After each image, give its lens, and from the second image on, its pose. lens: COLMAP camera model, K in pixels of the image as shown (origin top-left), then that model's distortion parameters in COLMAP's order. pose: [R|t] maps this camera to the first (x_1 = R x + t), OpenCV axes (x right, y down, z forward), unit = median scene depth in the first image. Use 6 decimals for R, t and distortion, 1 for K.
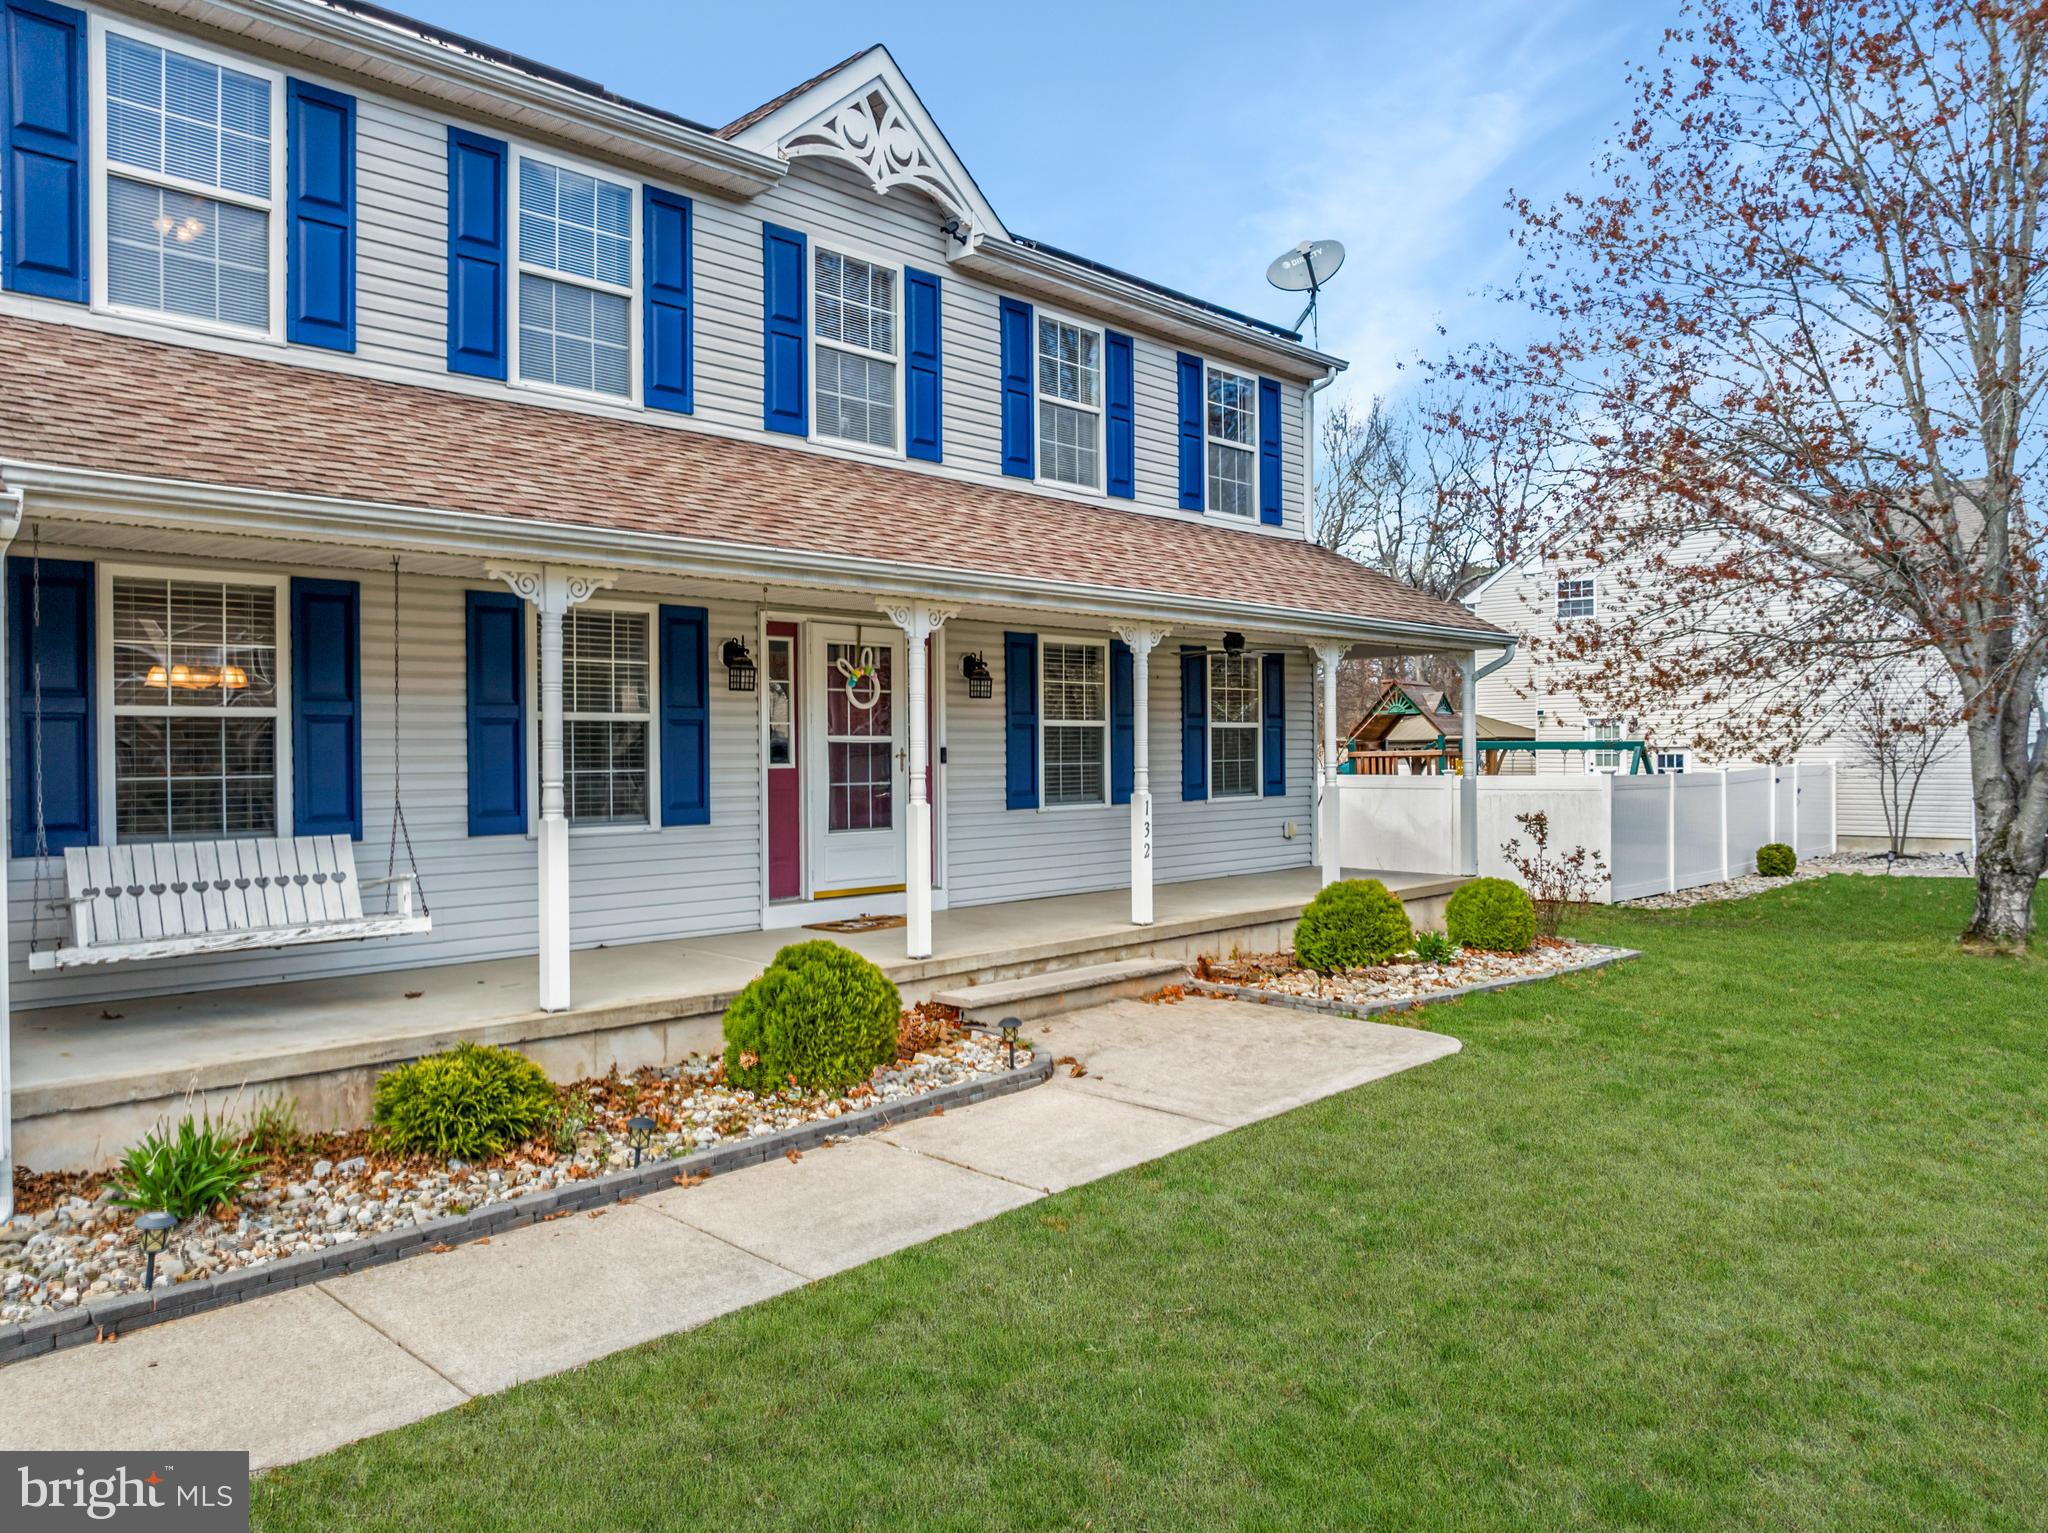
lens RADIAL K [[1431.4, 0, 1031.5], [0, 1431.4, 768.6], [0, 0, 1]] dist [-0.029497, -0.003211]
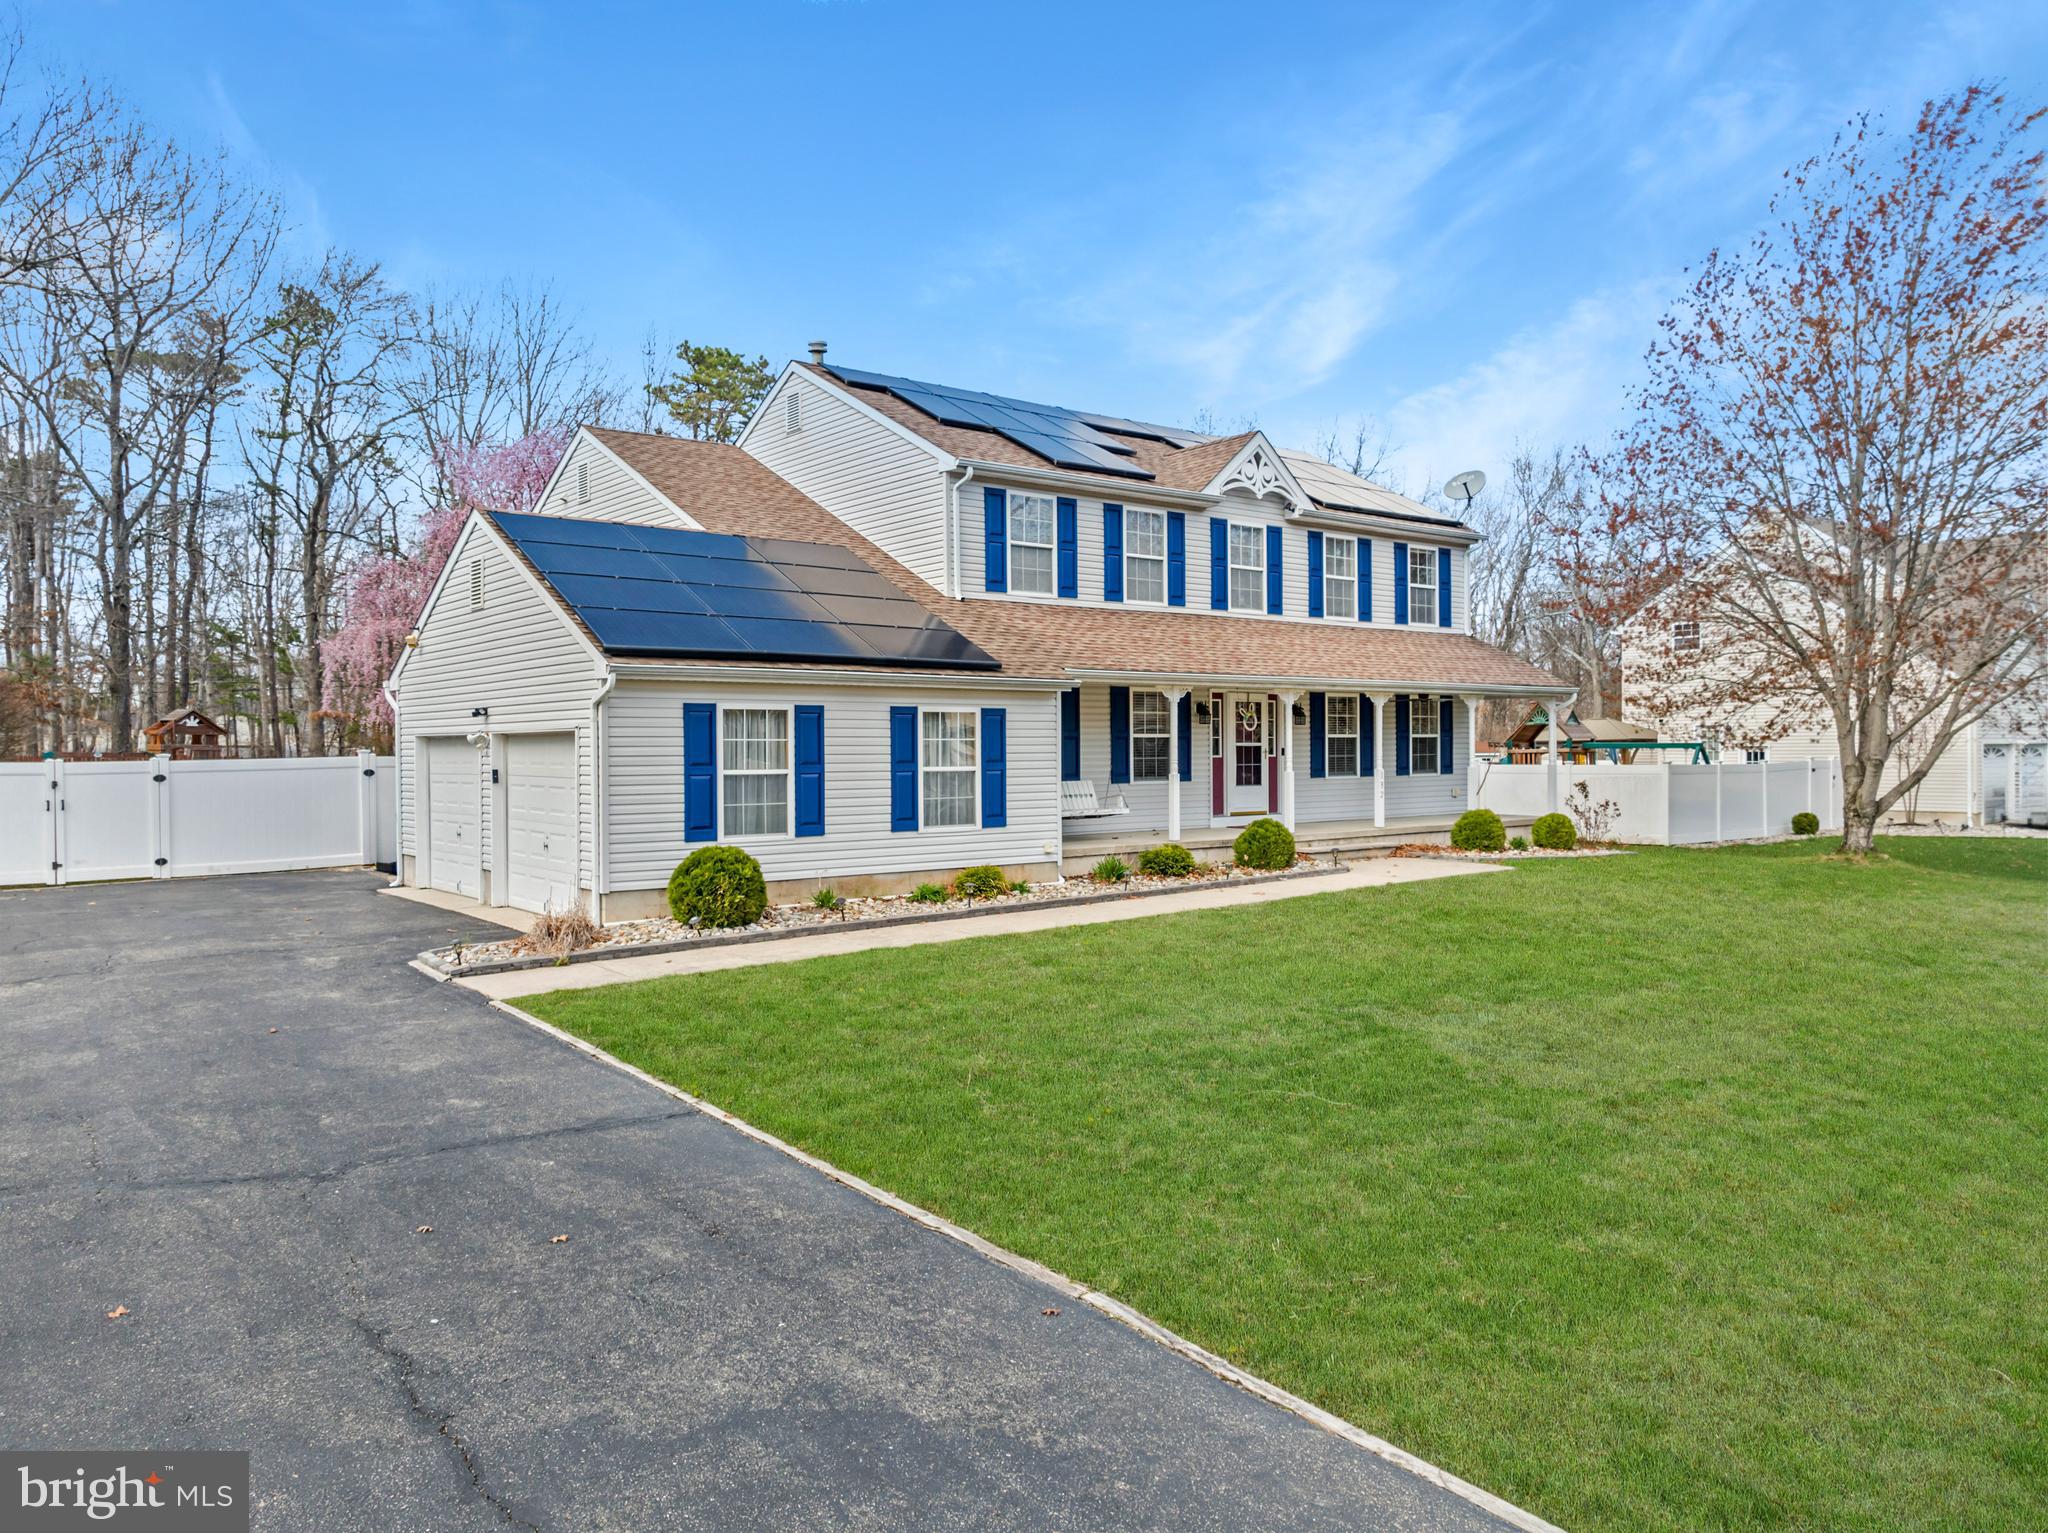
lens RADIAL K [[1431.4, 0, 1035.1], [0, 1431.4, 762.2], [0, 0, 1]] dist [-0.029497, -0.003211]
pose [[0.990940, 0.002298, -0.134285, -0.141801], [-0.002473, 0.999996, -0.001133, 0.009781], [0.134282, 0.001454, 0.990942, -1.164364]]
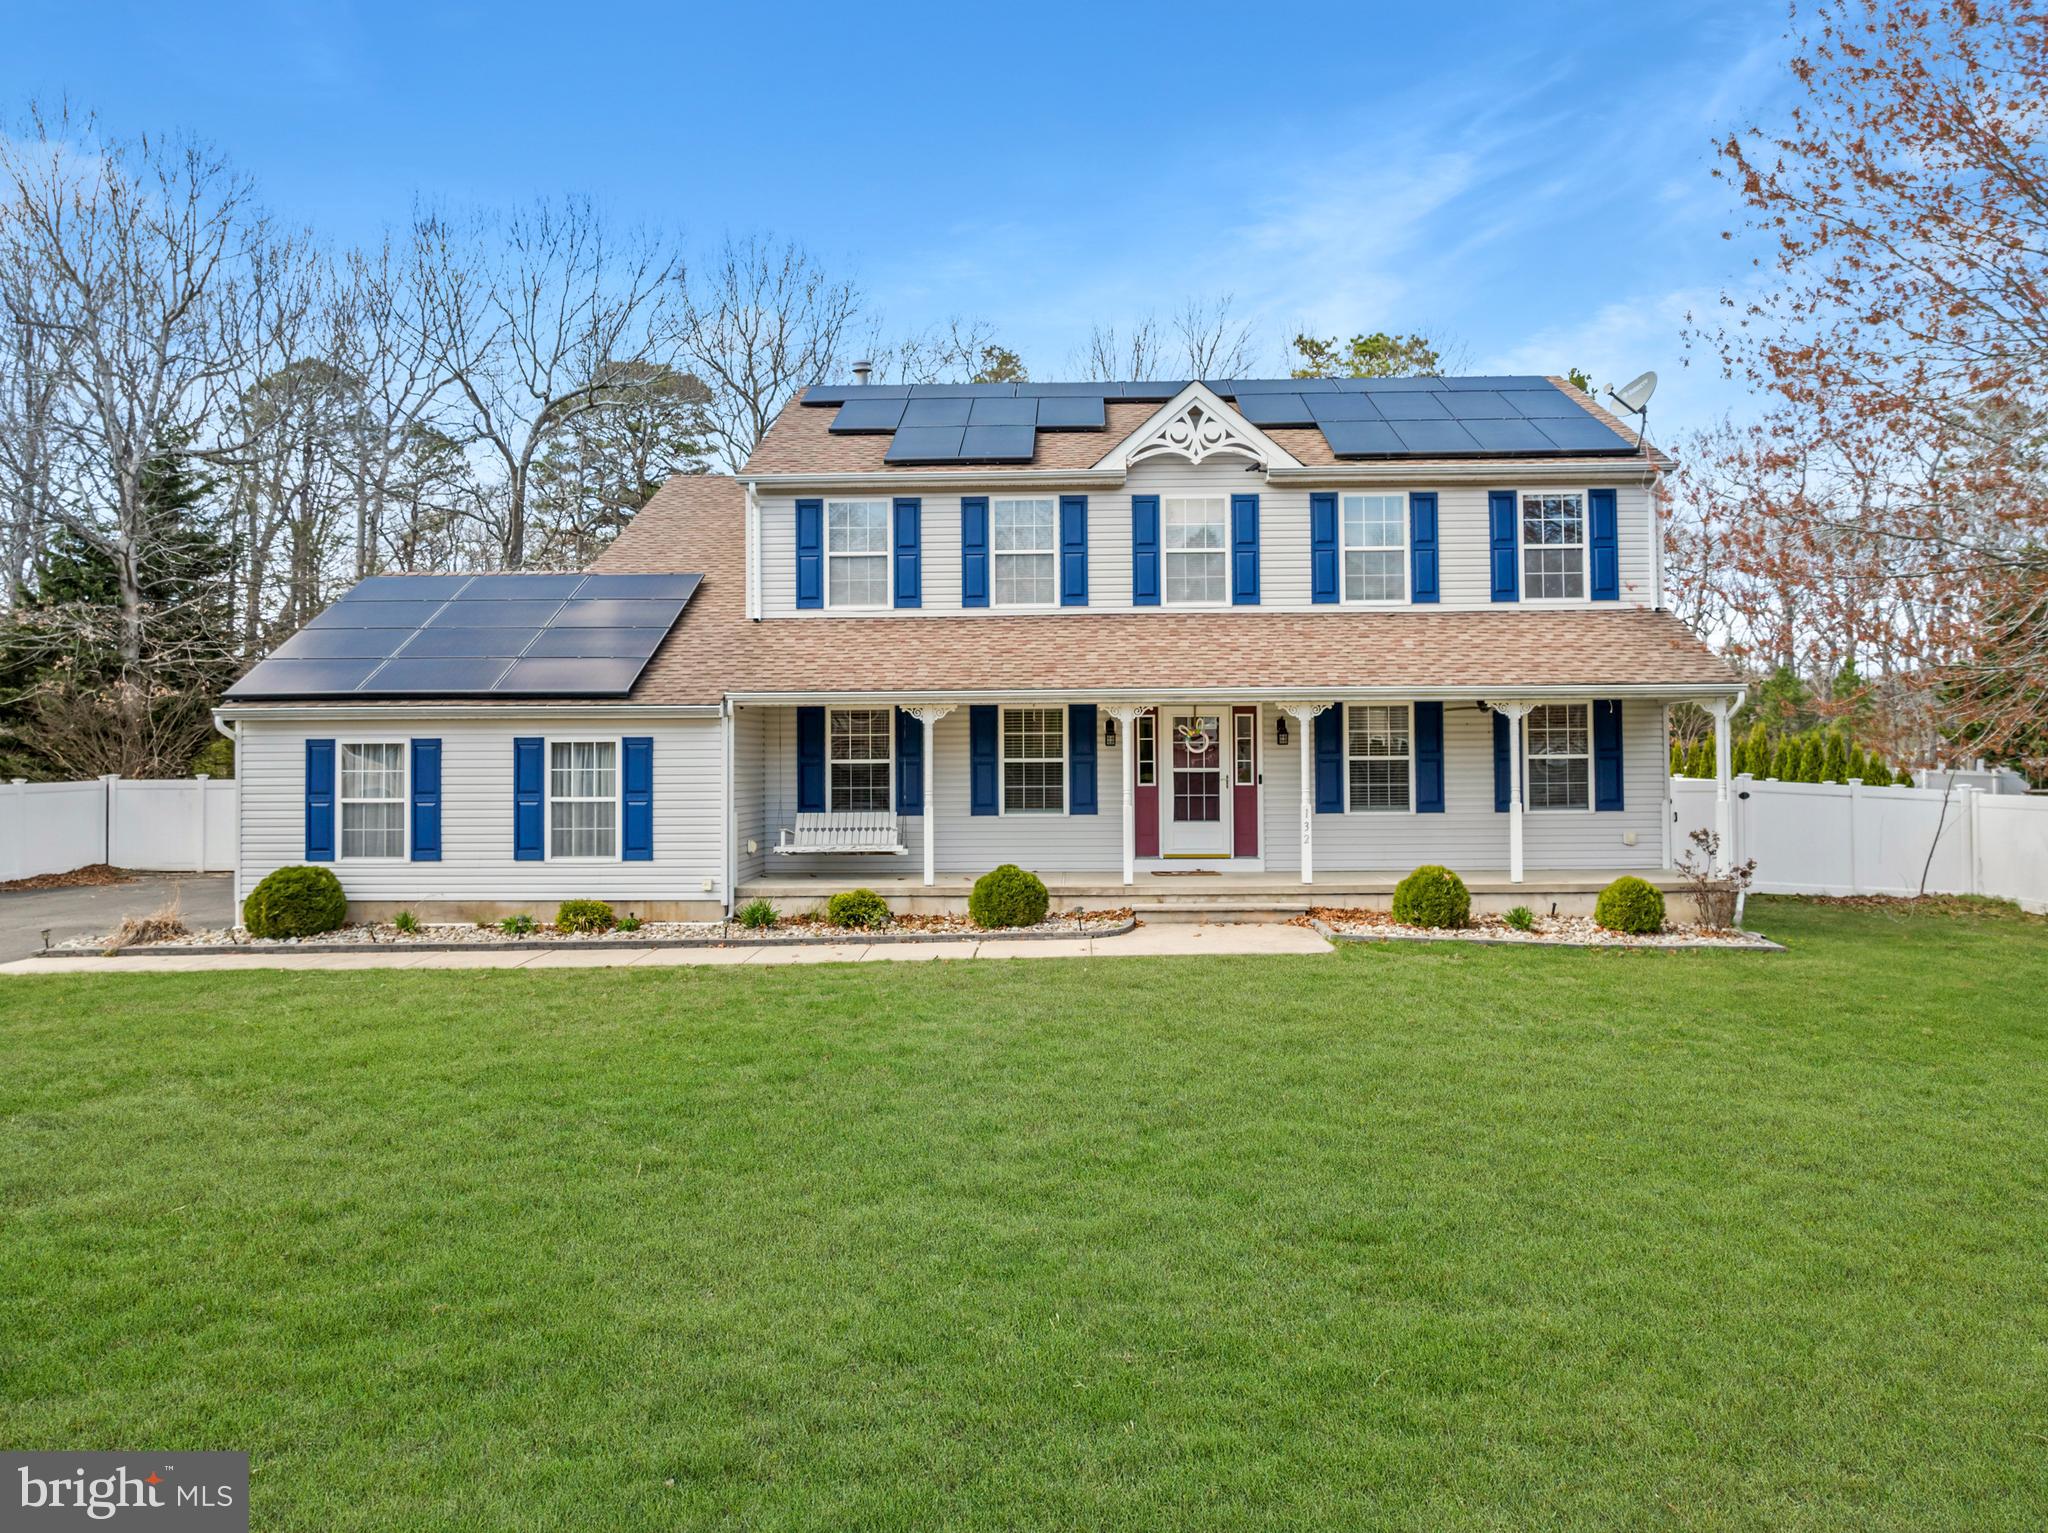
lens RADIAL K [[1431.4, 0, 1028.4], [0, 1431.4, 744.2], [0, 0, 1]] dist [-0.029497, -0.003211]
pose [[0.677072, -0.013299, -0.735797, 0.987459], [-0.005226, 0.999725, -0.022879, -0.010135], [0.735898, 0.019336, 0.676816, -0.333343]]
